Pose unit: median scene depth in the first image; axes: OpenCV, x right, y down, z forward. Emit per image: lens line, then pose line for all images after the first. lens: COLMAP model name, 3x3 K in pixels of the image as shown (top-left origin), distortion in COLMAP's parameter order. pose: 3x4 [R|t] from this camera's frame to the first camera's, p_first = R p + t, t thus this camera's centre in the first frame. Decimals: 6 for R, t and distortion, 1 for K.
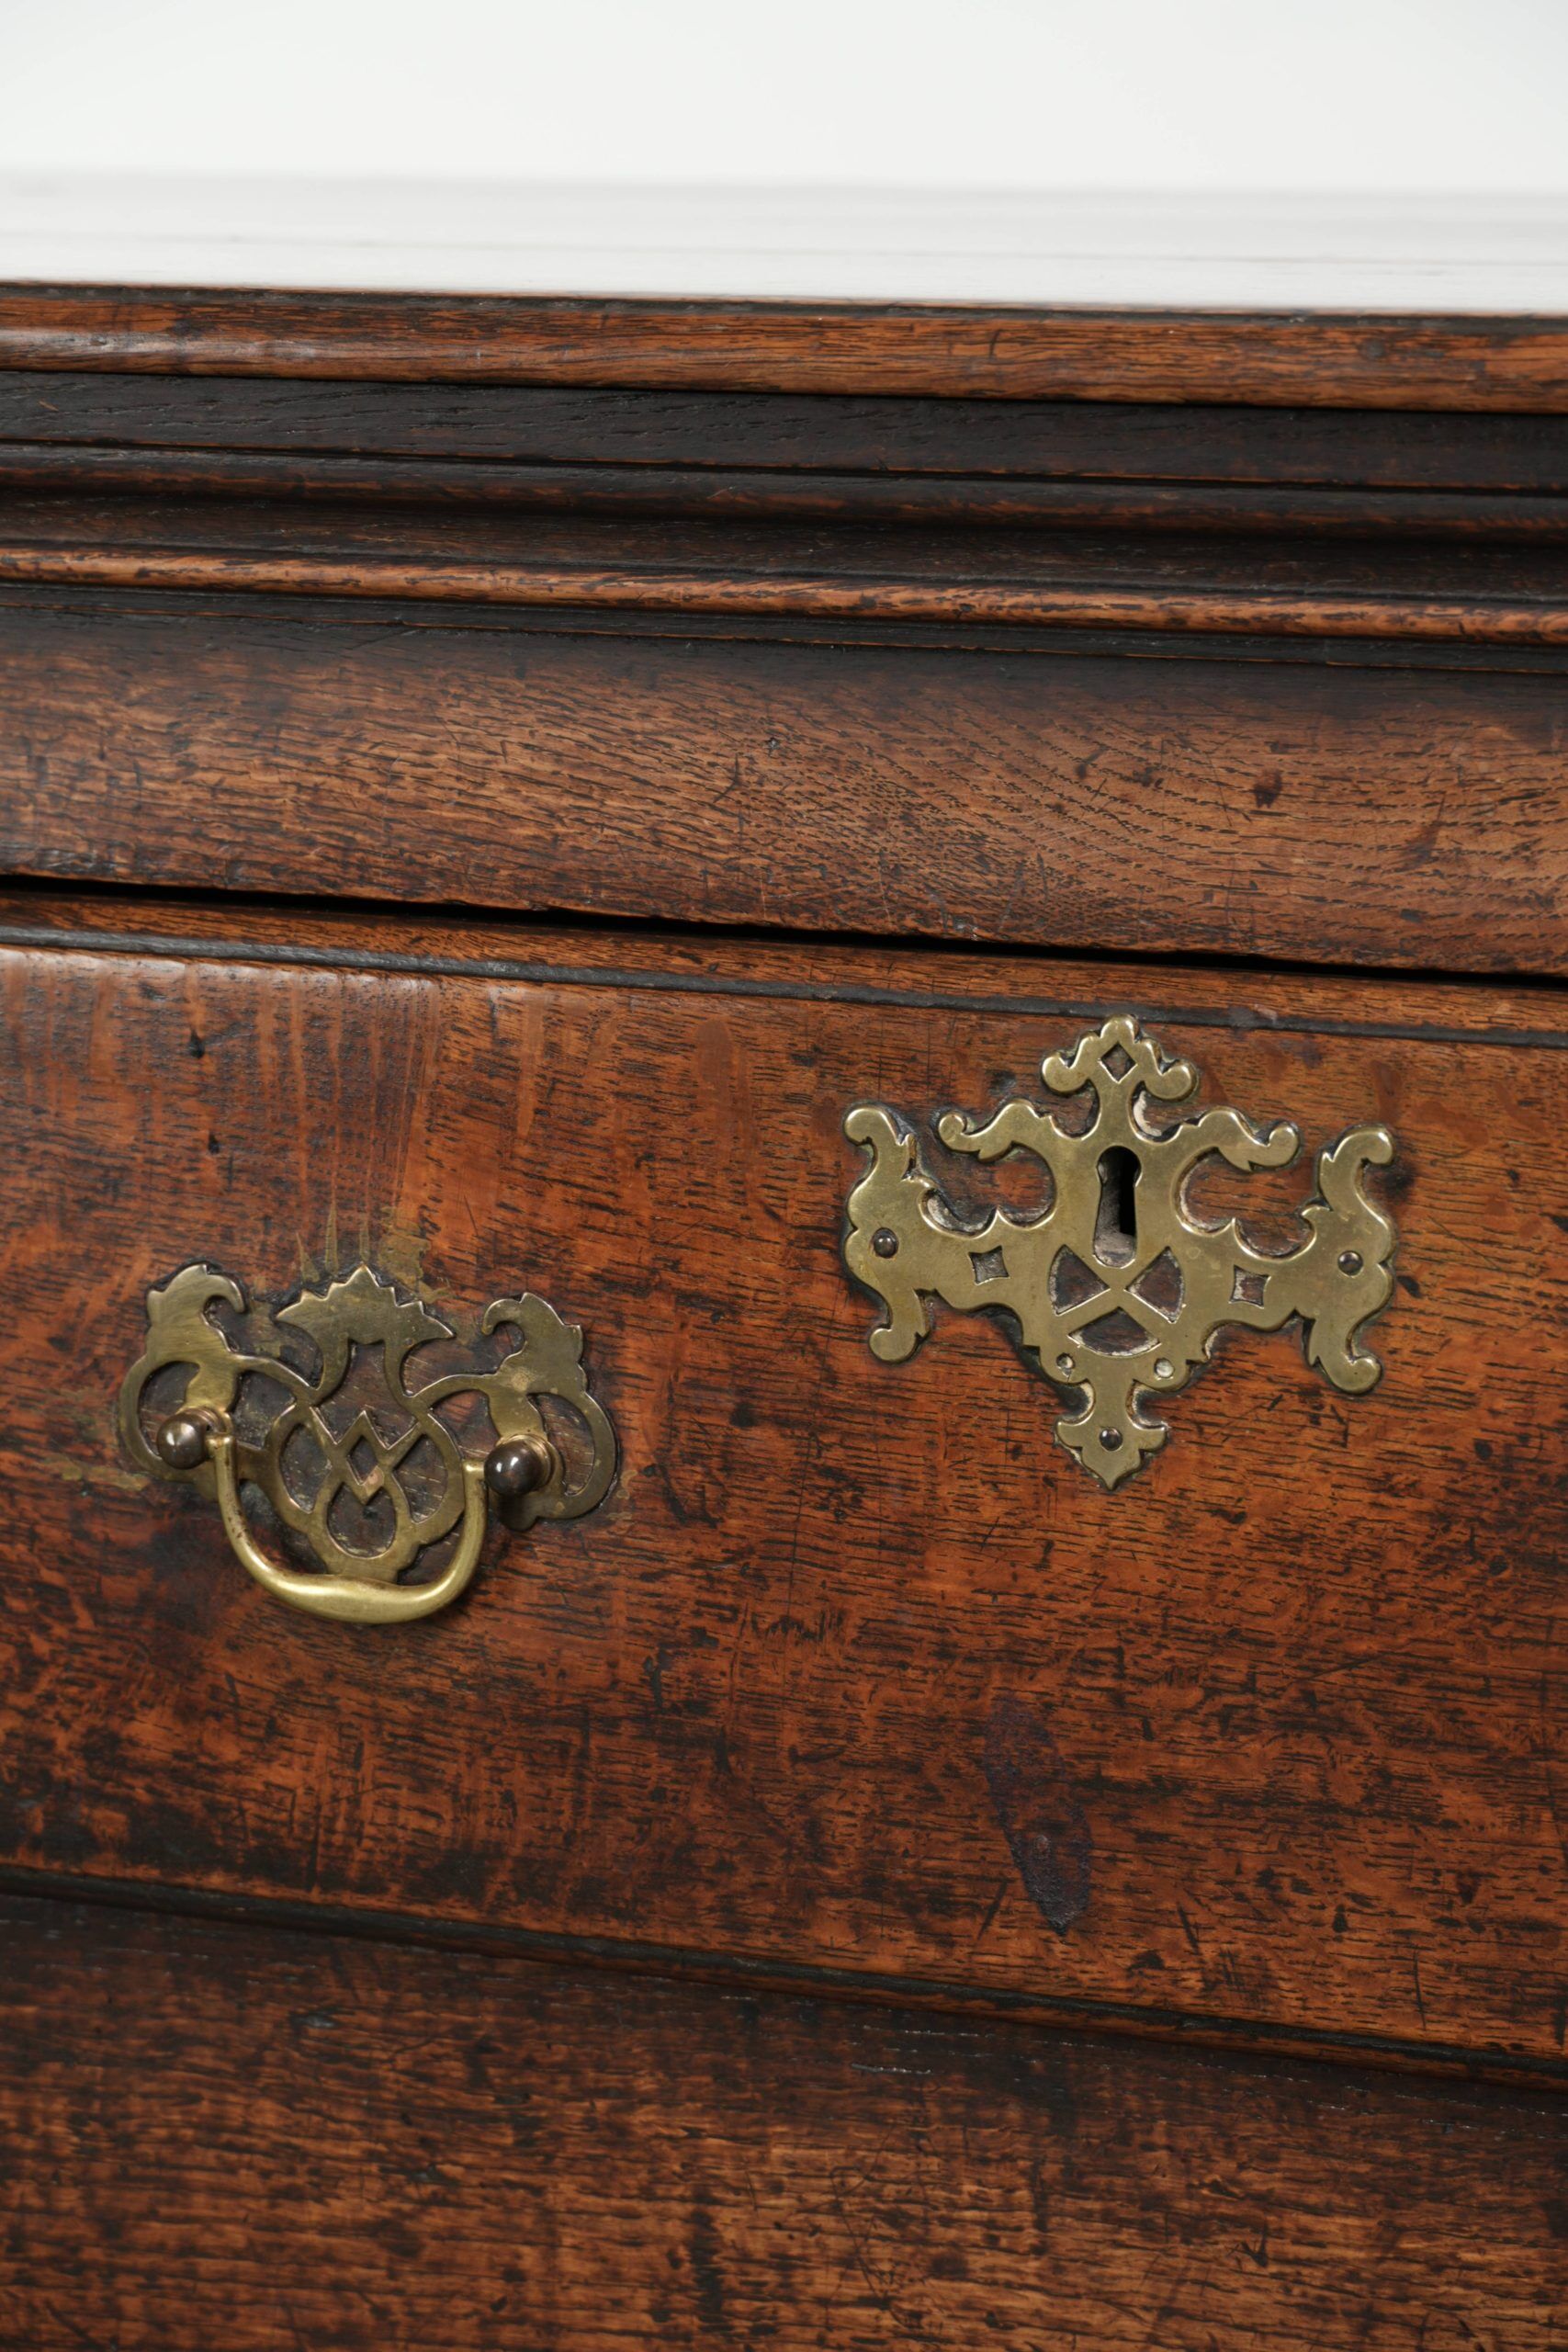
lens RADIAL K [[6055.7, 0, 795.9], [0, 6055.7, 1199.6], [0, 0, 1]] dist [0.117964, 0.000000]
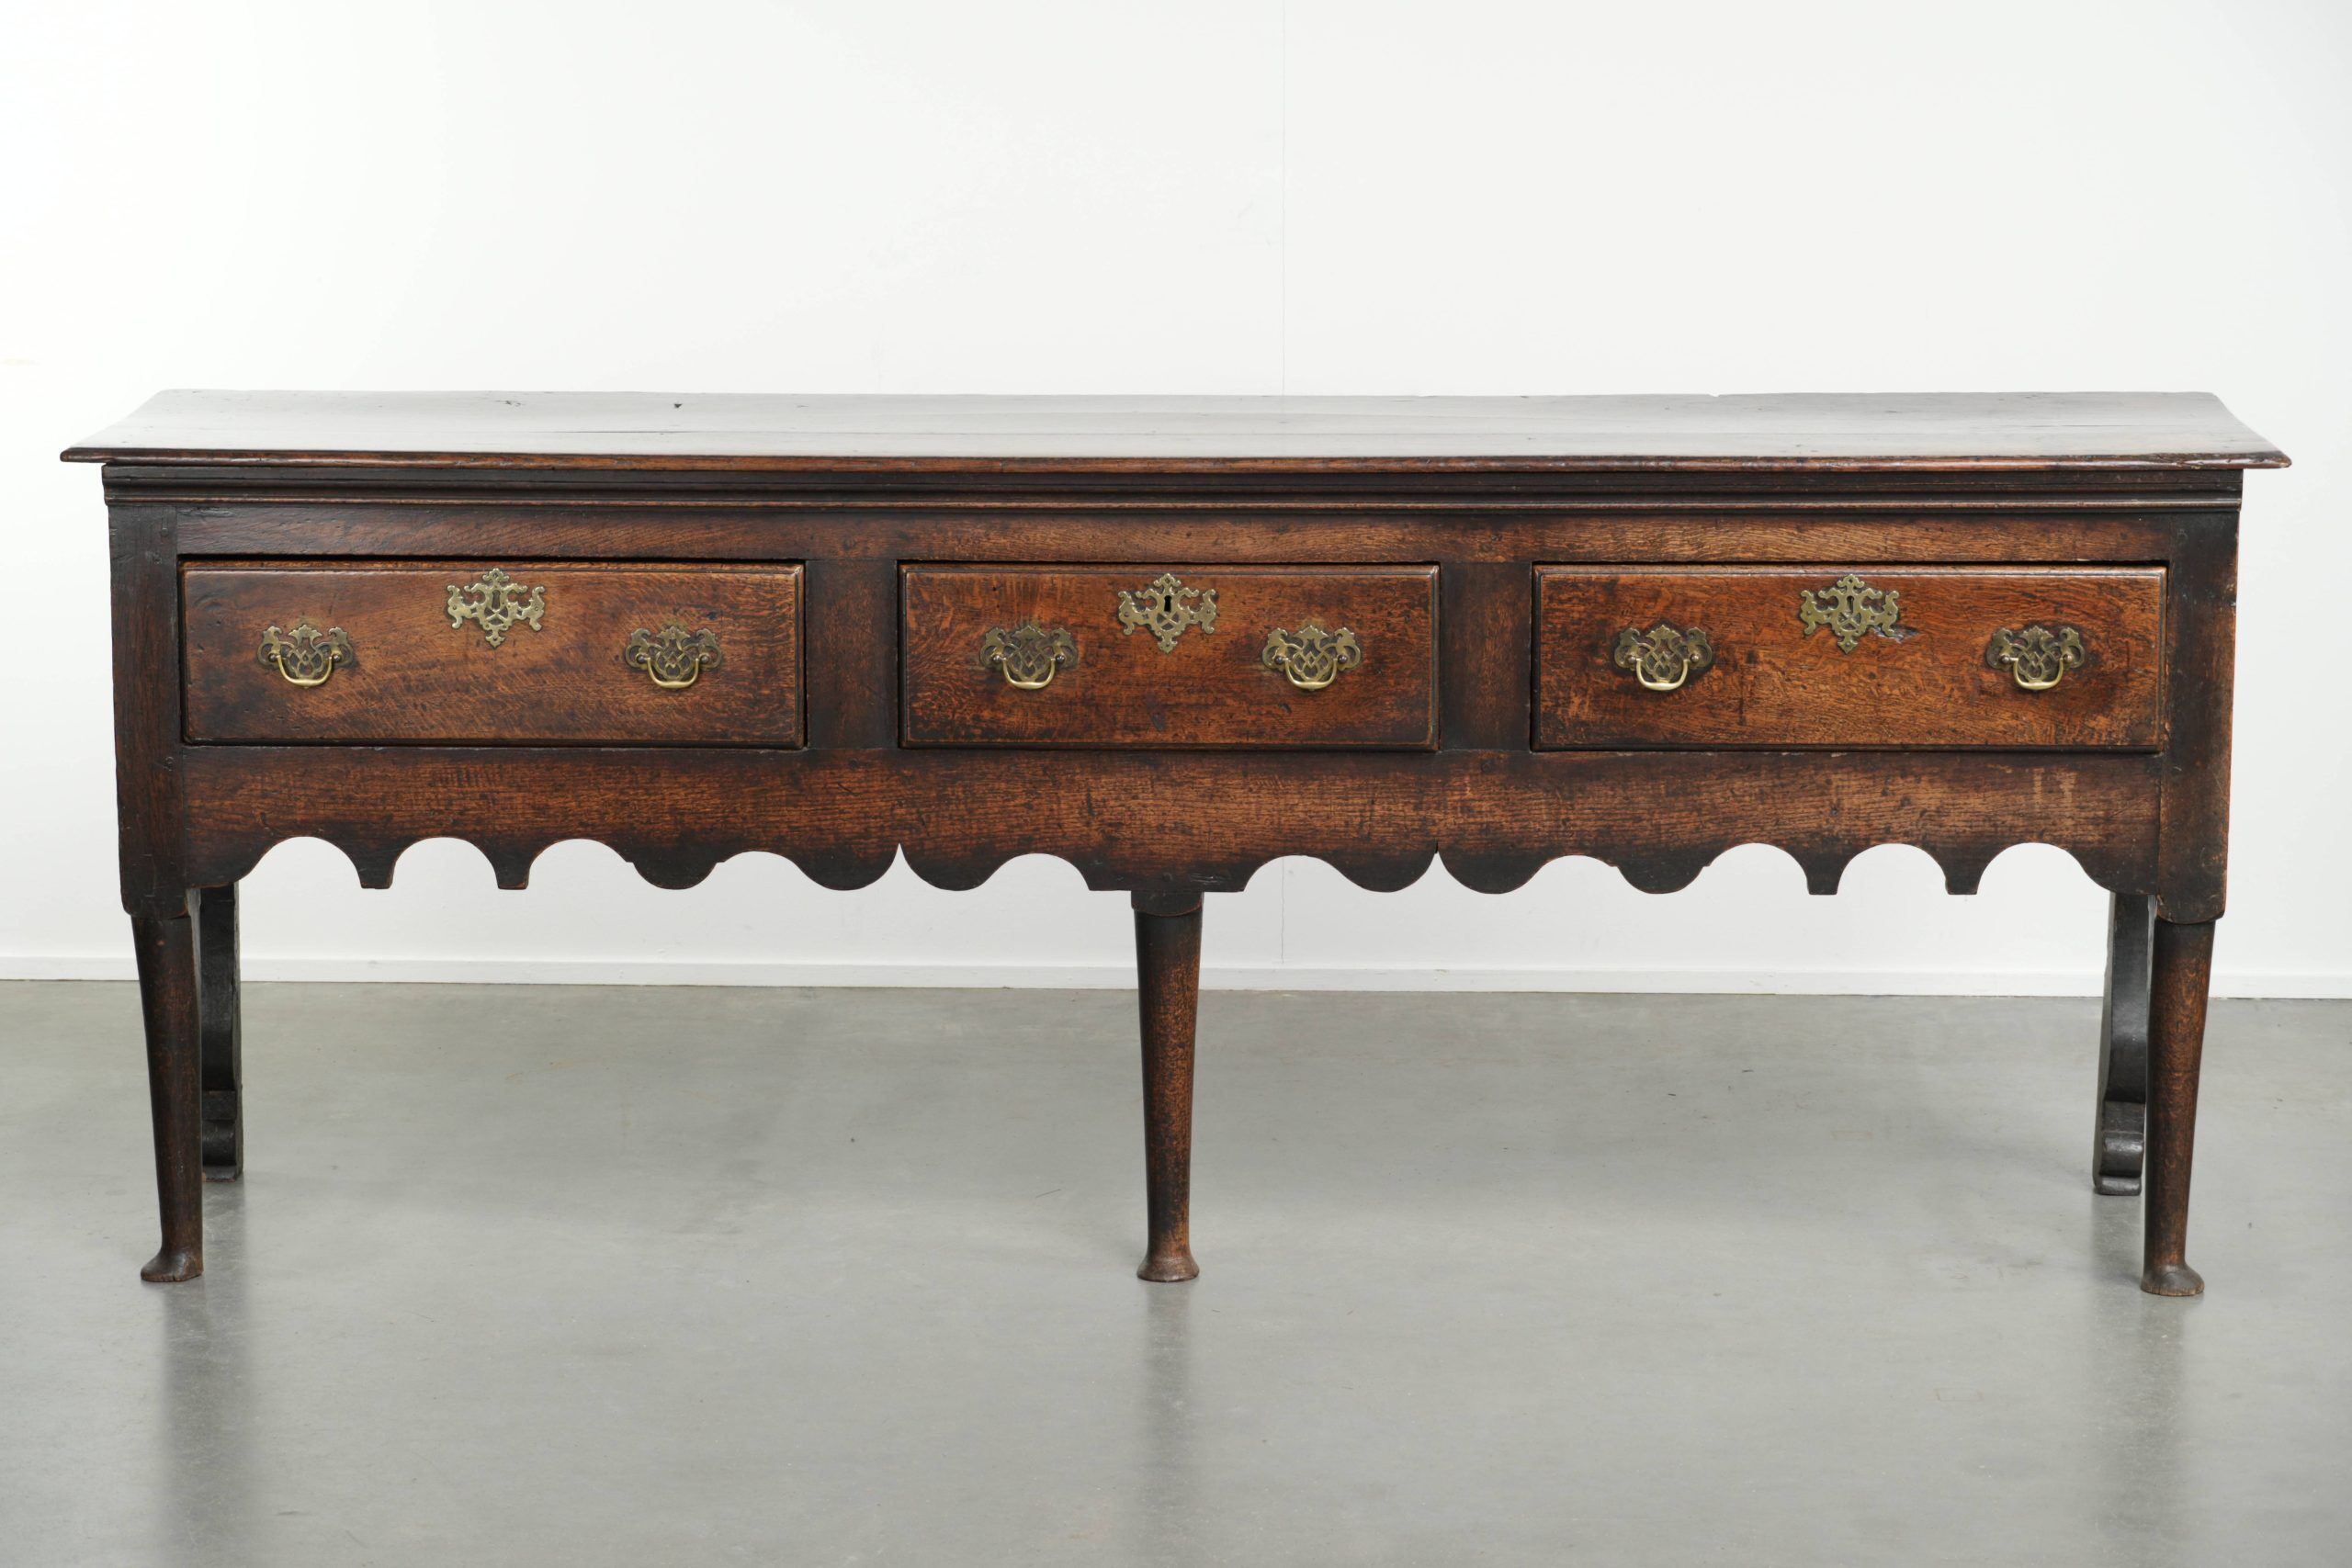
lens RADIAL K [[6055.7, 0, 1185.7], [0, 6055.7, 771.1], [0, 0, 1]] dist [0.117964, 0.000000]
pose [[0.947399, -0.063941, 0.313603, -1.740362], [0.067388, 0.997727, -0.000153, 0.159508], [-0.312880, 0.021278, 0.949554, -4.478024]]
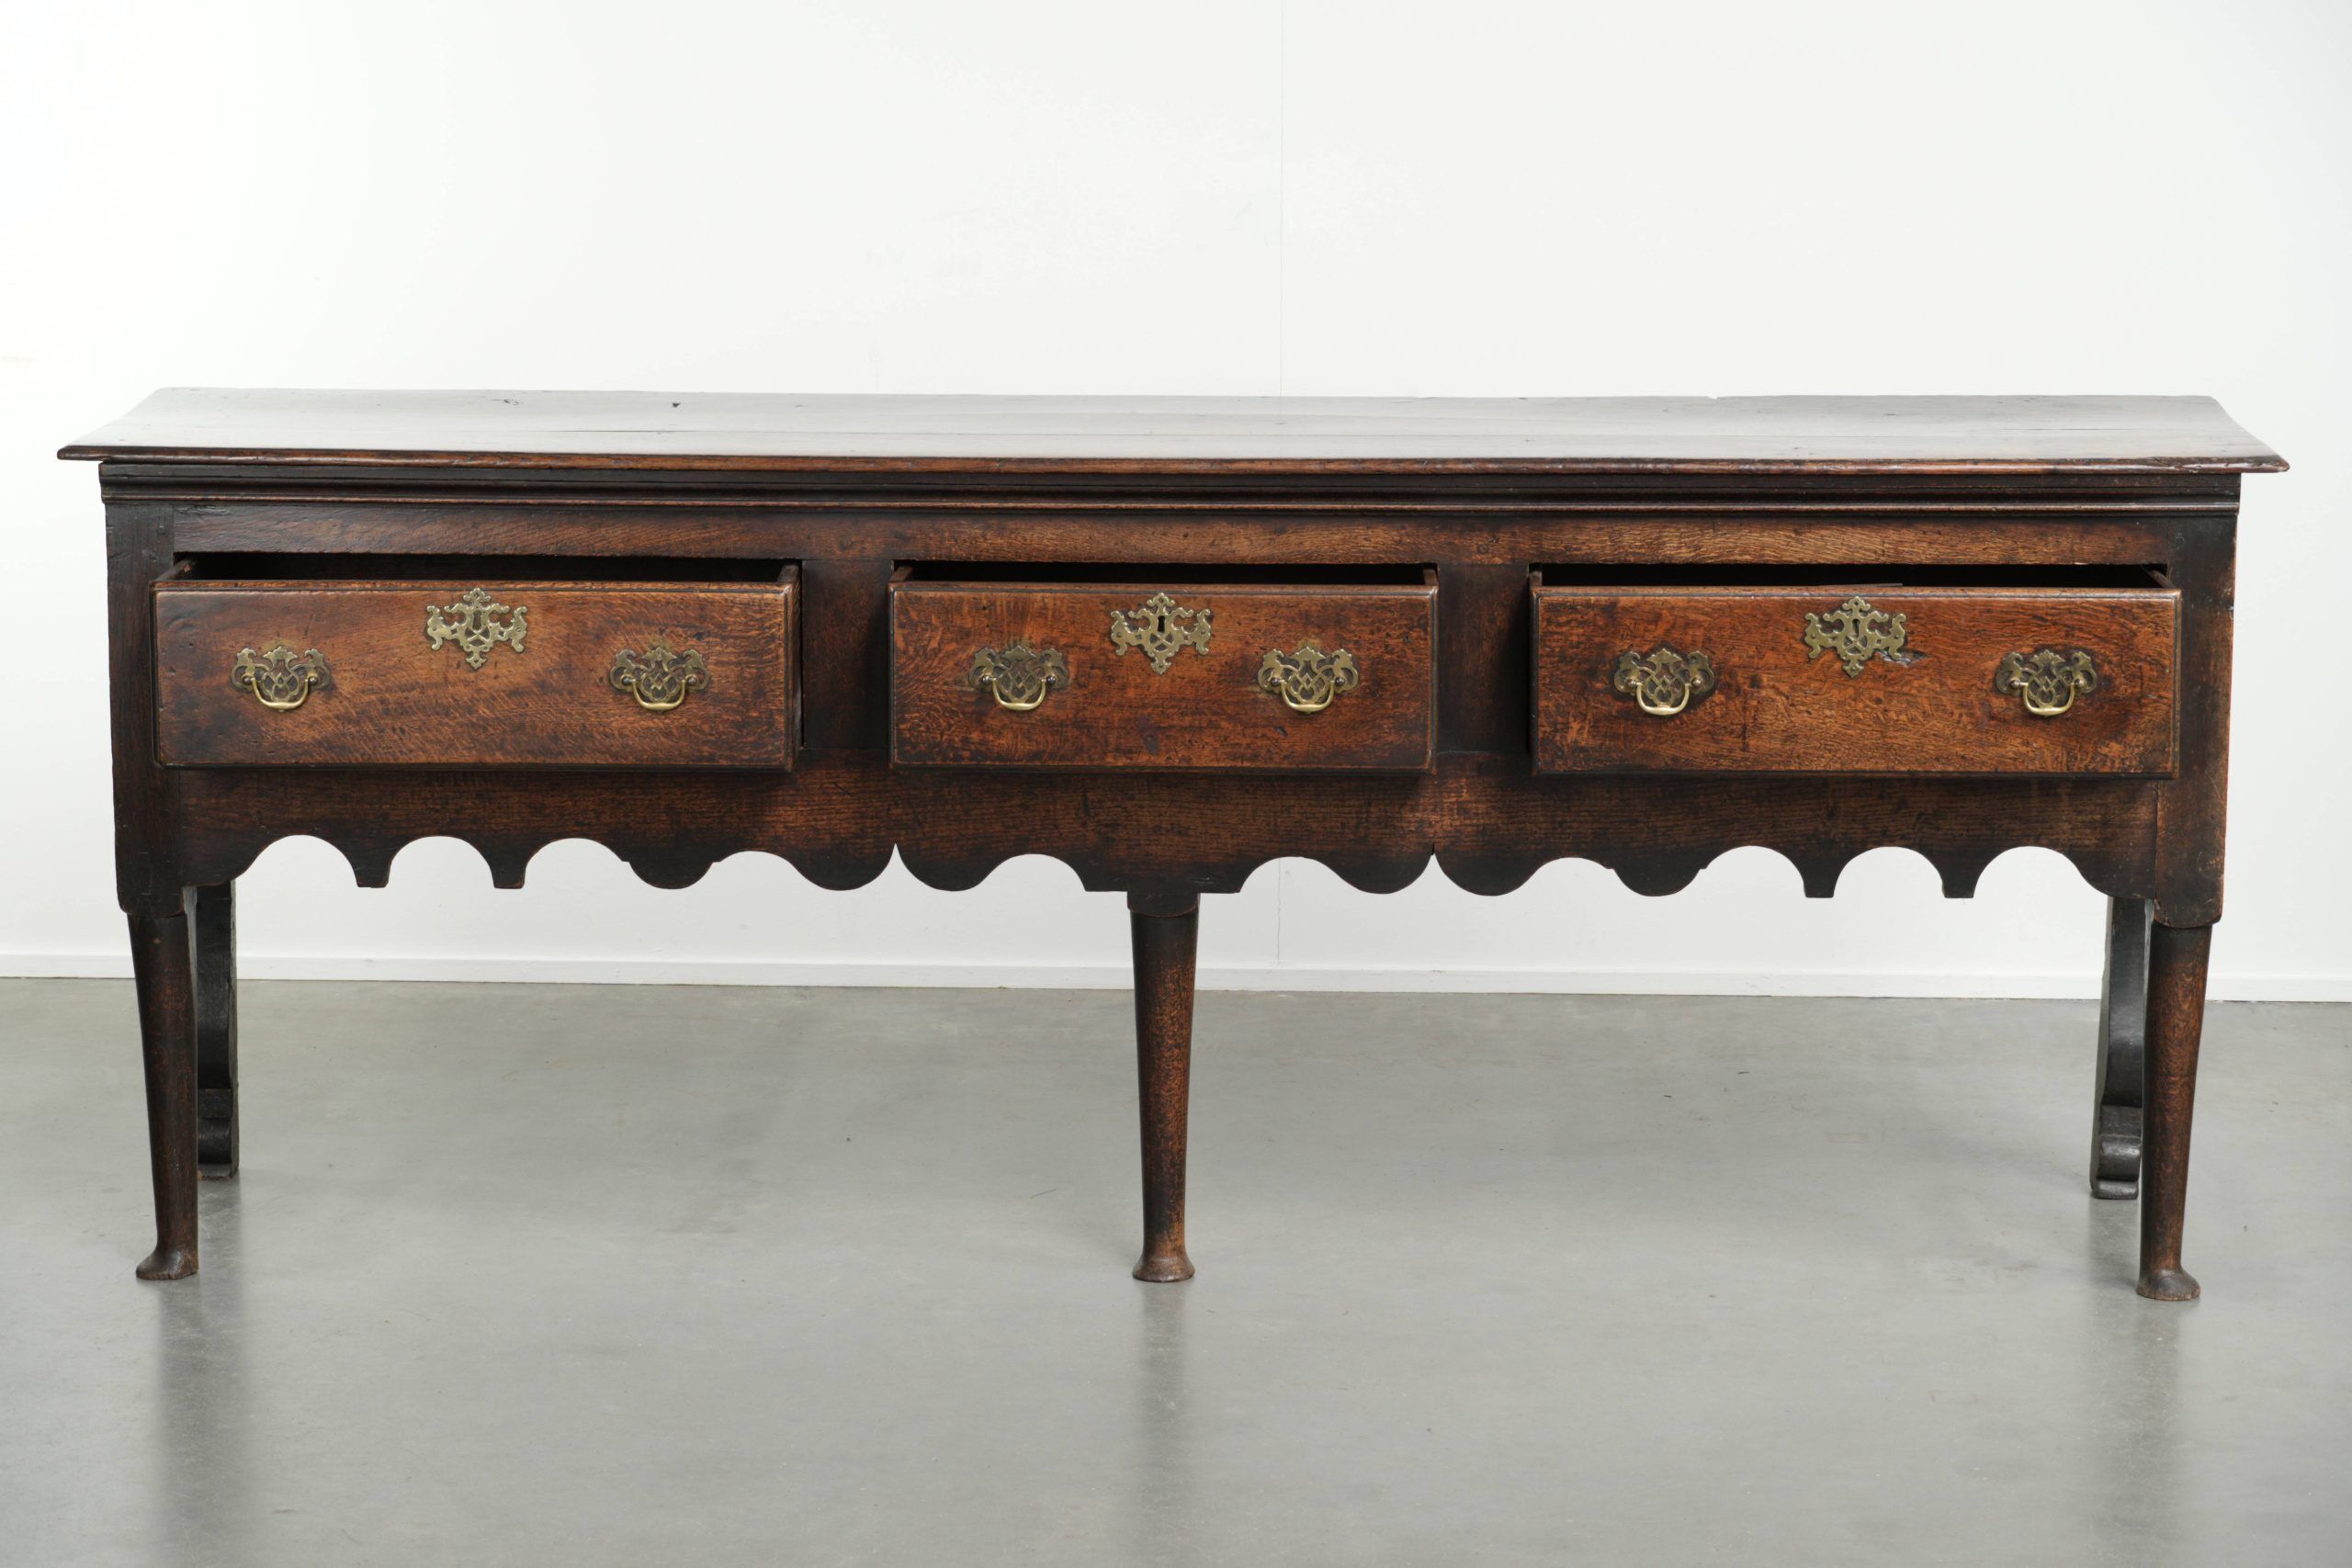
lens RADIAL K [[6055.7, 0, 1176.3], [0, 6055.7, 786.6], [0, 0, 1]] dist [0.117964, 0.000000]
pose [[0.947886, -0.062236, 0.312471, -1.703950], [0.064726, 0.997900, 0.002408, 0.137478], [-0.311965, 0.017942, 0.949924, -4.382788]]
